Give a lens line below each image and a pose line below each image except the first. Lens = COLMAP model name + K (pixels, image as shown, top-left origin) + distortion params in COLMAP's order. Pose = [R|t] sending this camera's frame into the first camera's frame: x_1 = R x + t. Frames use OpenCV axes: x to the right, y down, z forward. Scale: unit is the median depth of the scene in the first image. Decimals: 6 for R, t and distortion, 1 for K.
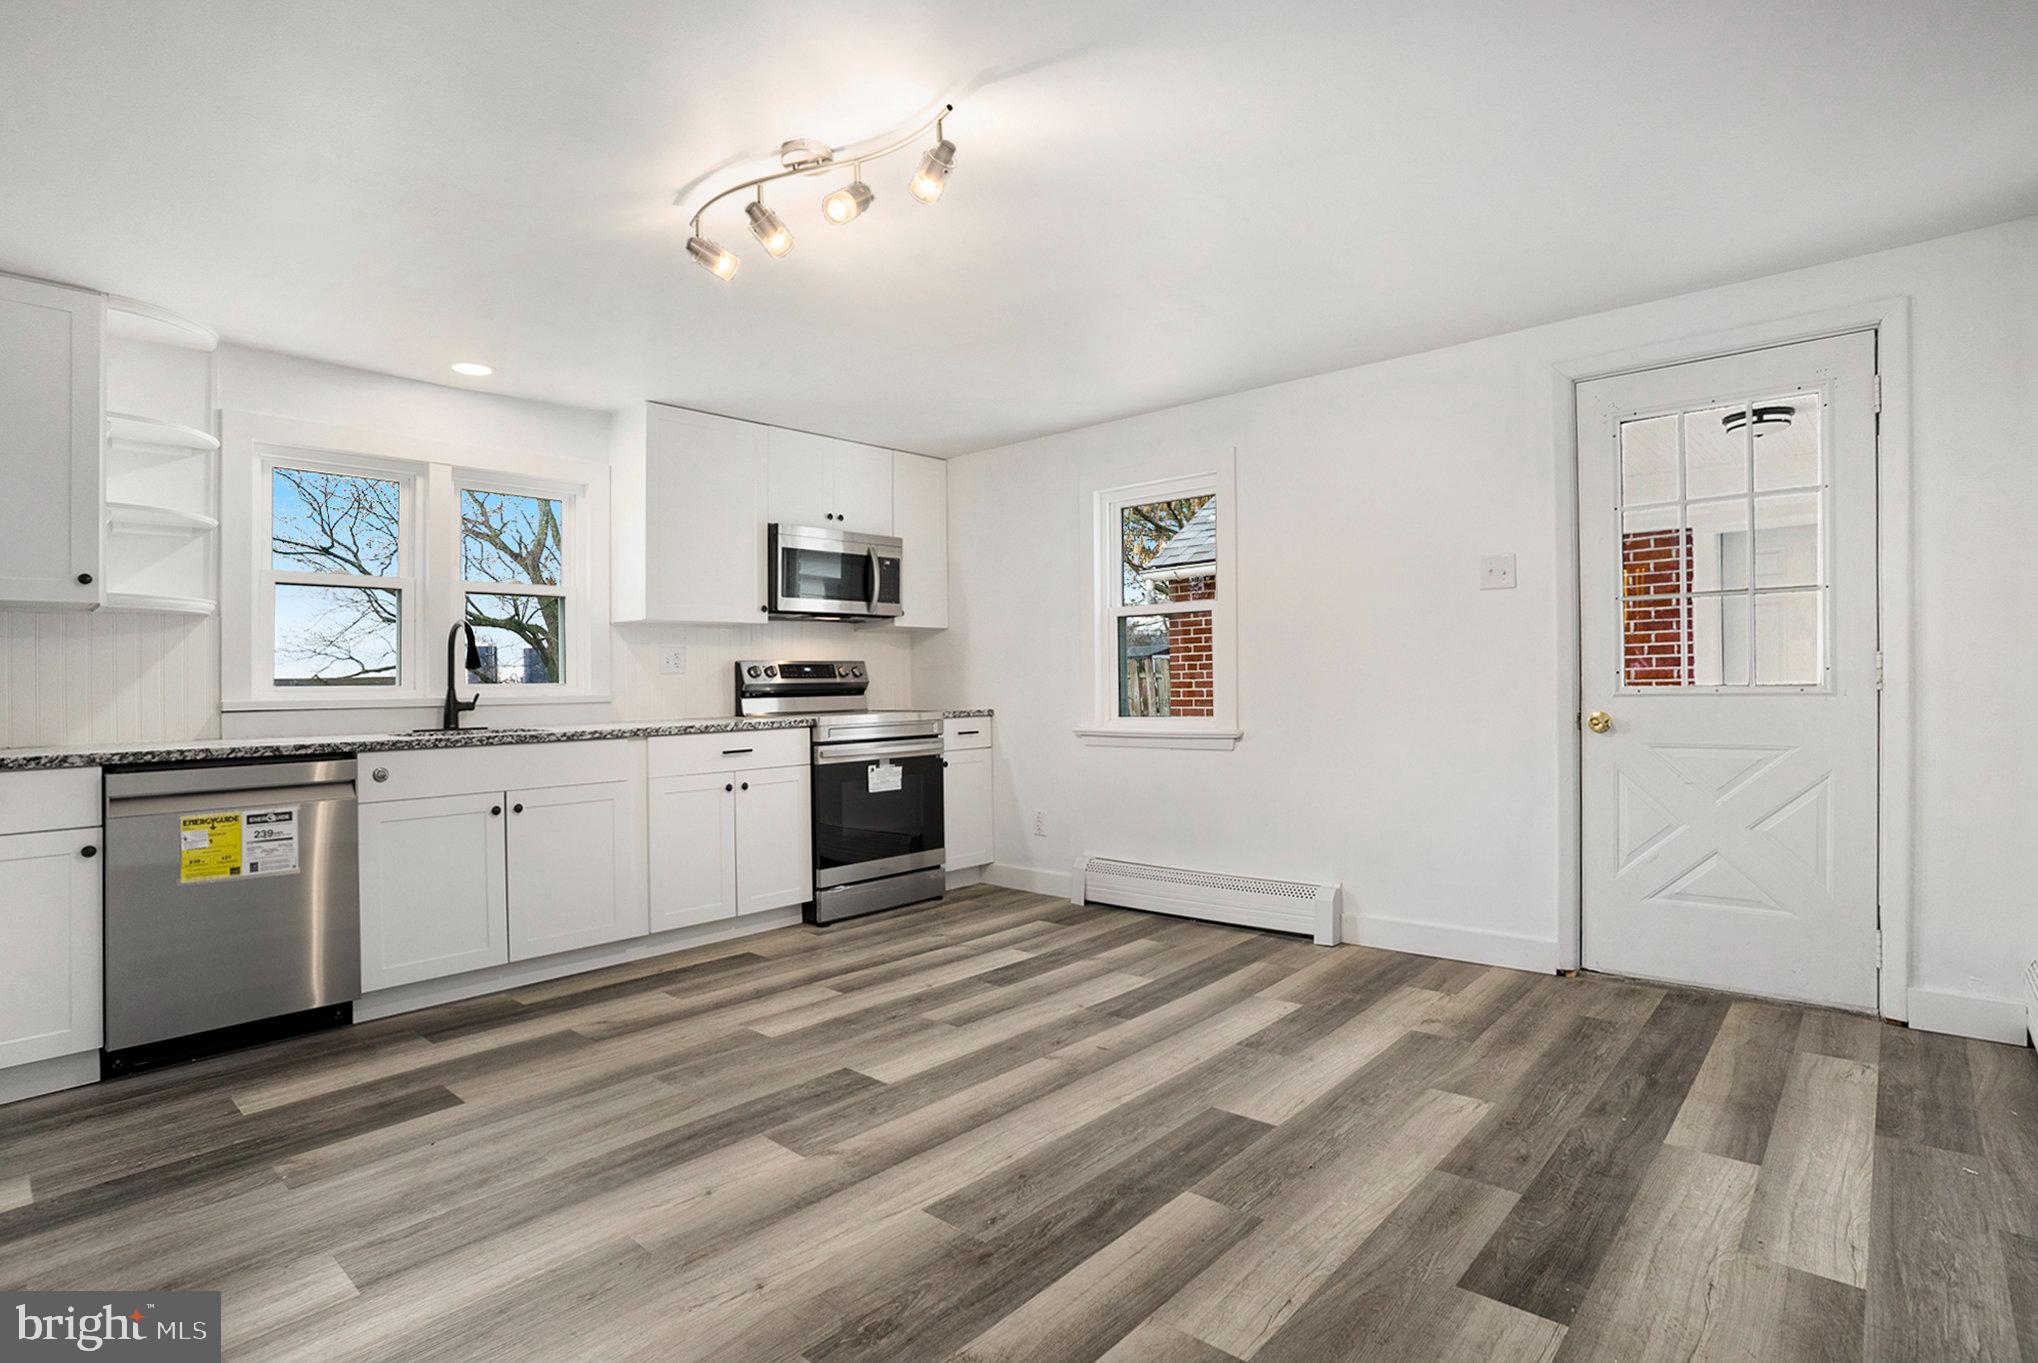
lens RADIAL K [[1006.6, 0, 1020.7], [0, 1006.6, 671.4], [0, 0, 1]] dist [-0.075662, 0.036598]
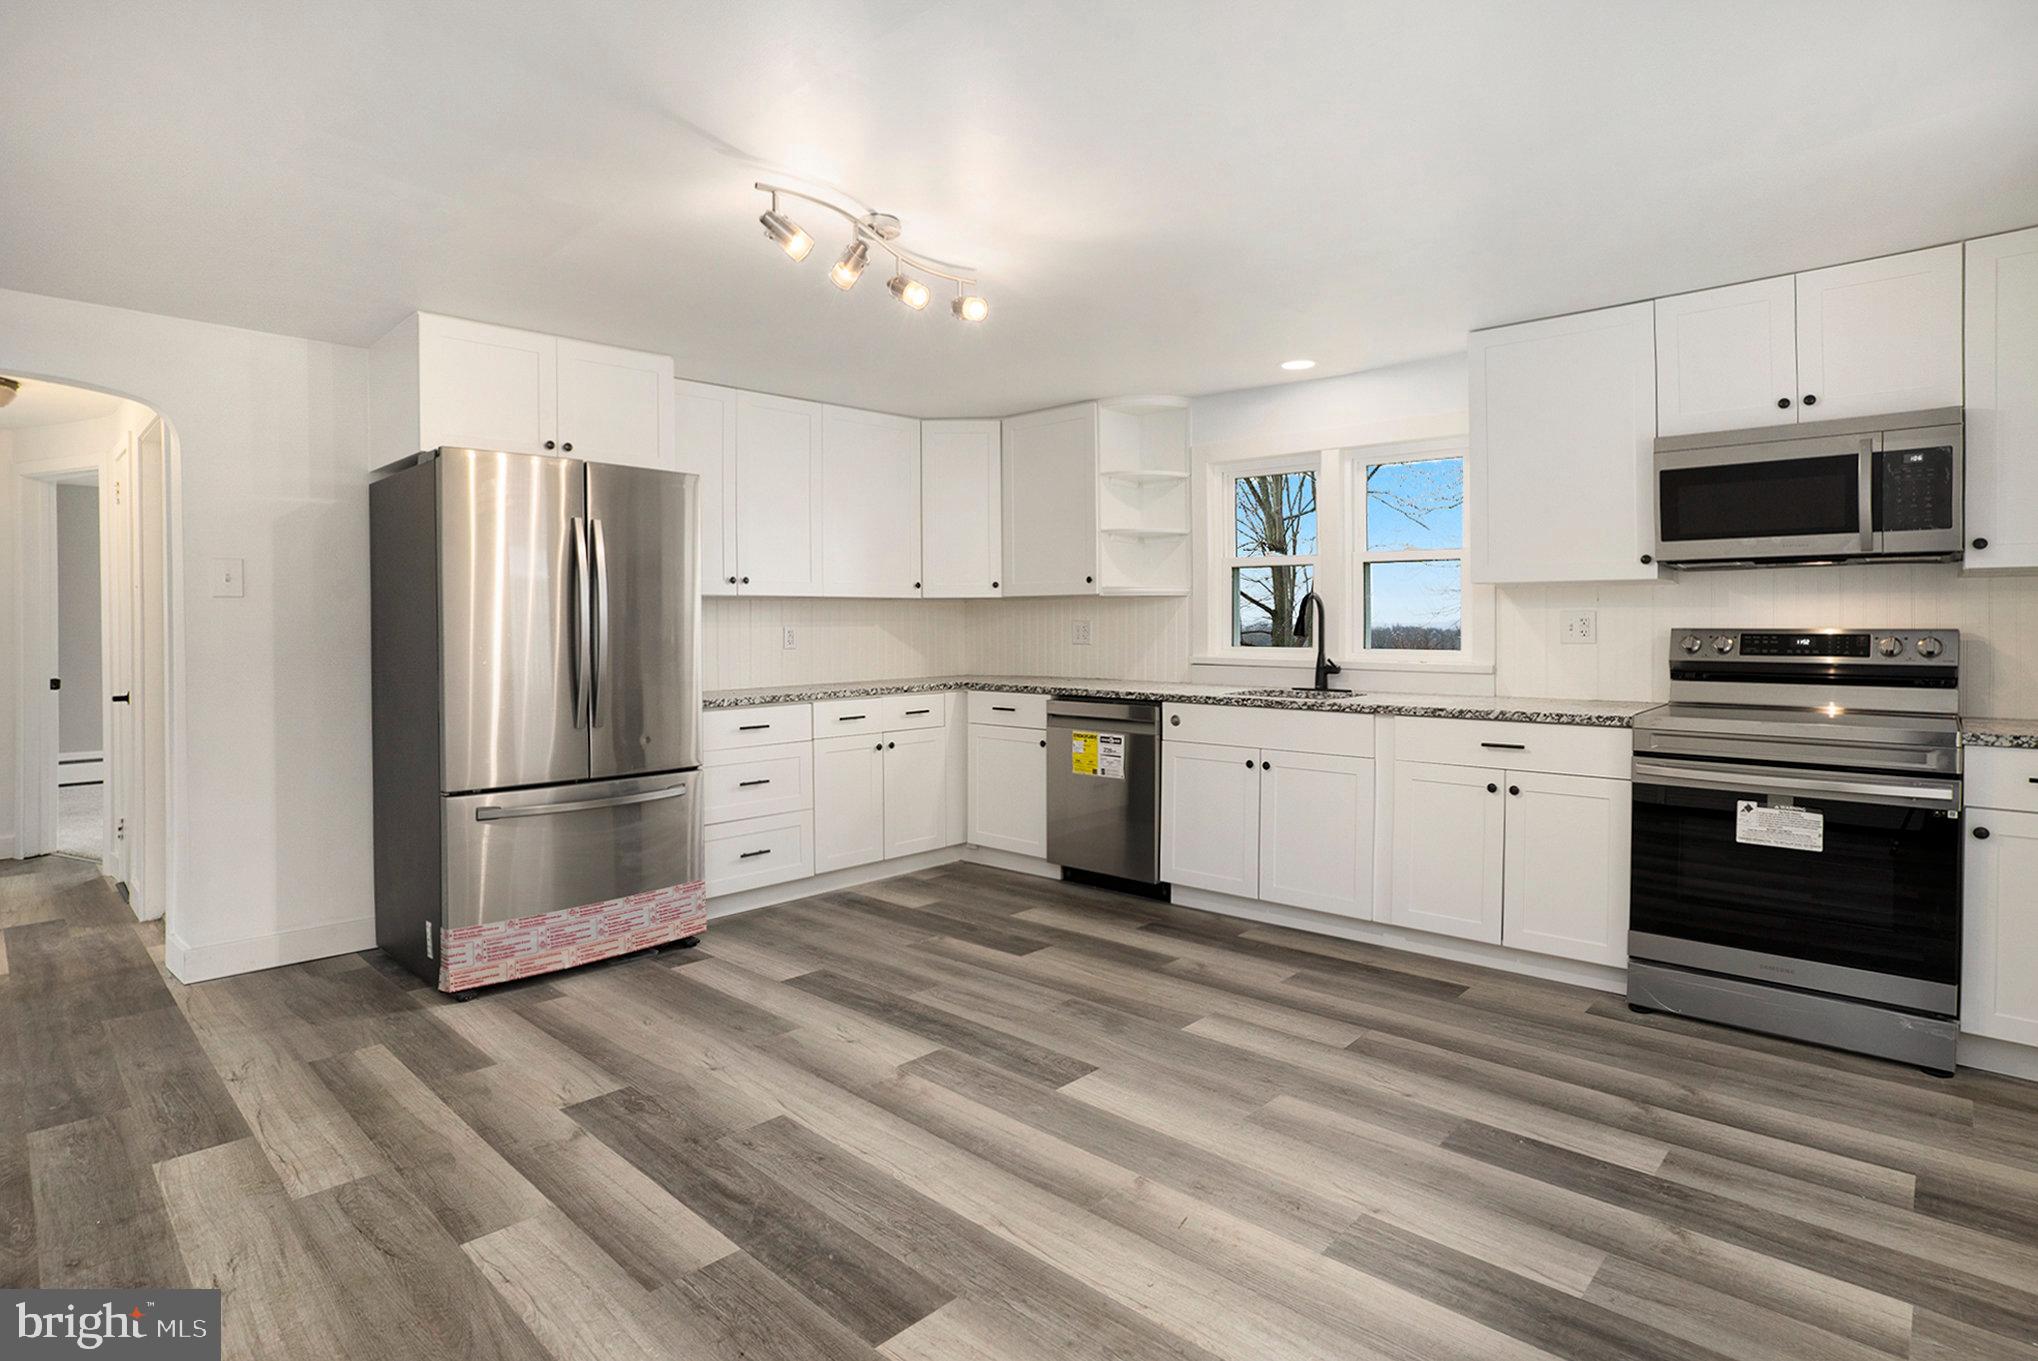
lens RADIAL K [[1028.6, 0, 1064.0], [0, 1028.6, 686.6], [0, 0, 1]] dist [-0.079768, 0.047314]
pose [[0.015016, 0.075643, -0.997022, 0.671384], [0.007505, 0.997098, 0.075762, -0.041097], [0.999859, -0.008620, 0.014405, 0.814231]]
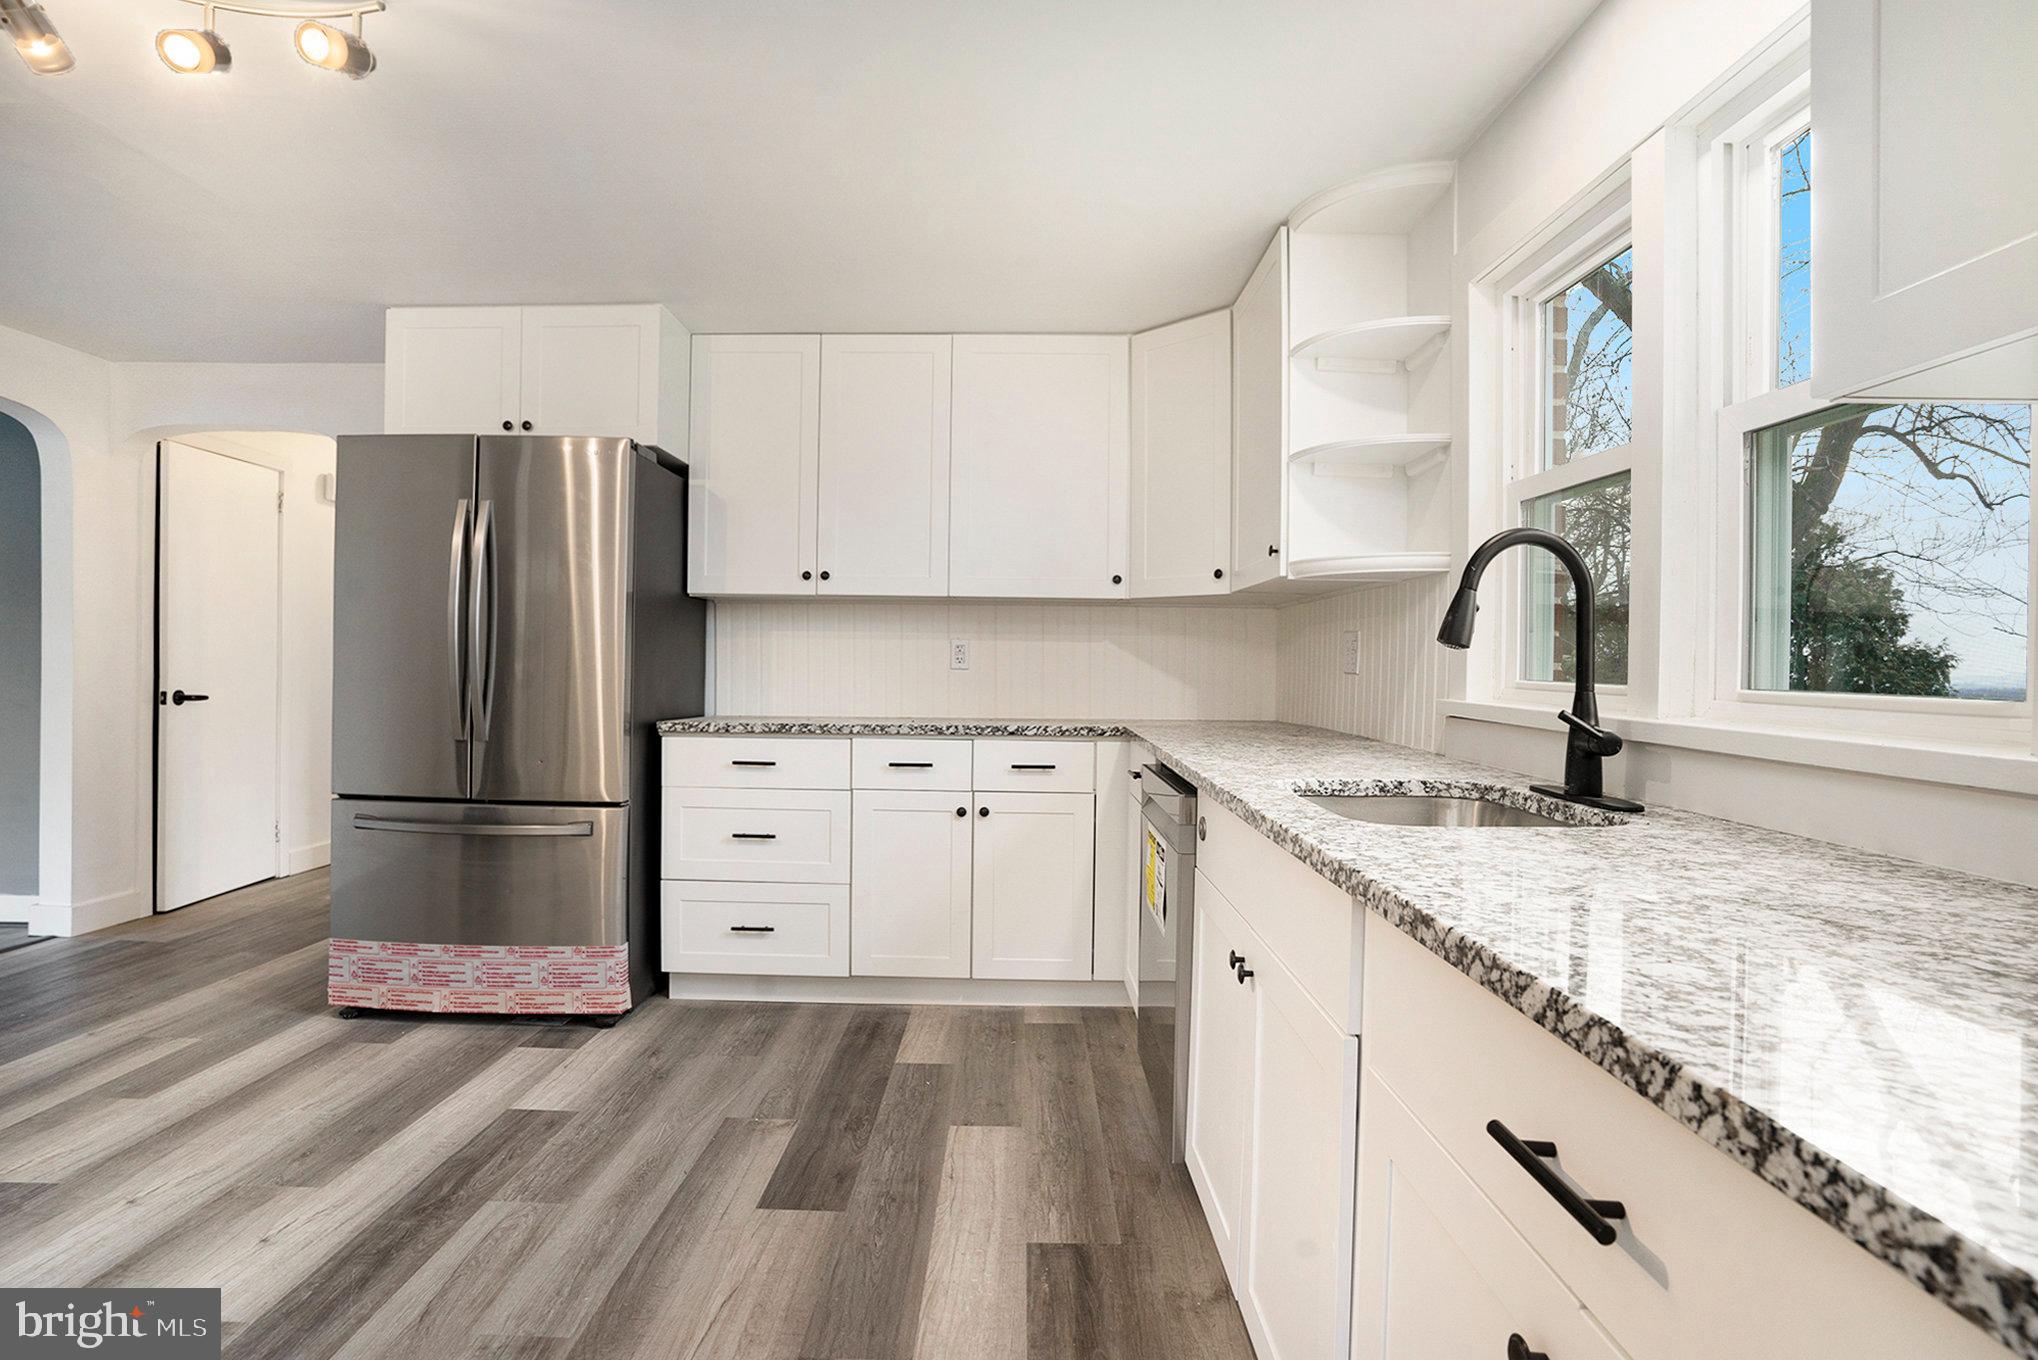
lens RADIAL K [[1044.5, 0, 1019.0], [0, 1044.5, 680.0], [0, 0, 1]] dist [-0.023544, 0.000325]
pose [[-0.749502, 0.014253, -0.661849, -0.143241], [-0.003662, 0.999664, 0.025675, -0.002391], [0.661992, 0.021667, -0.749197, 1.366512]]
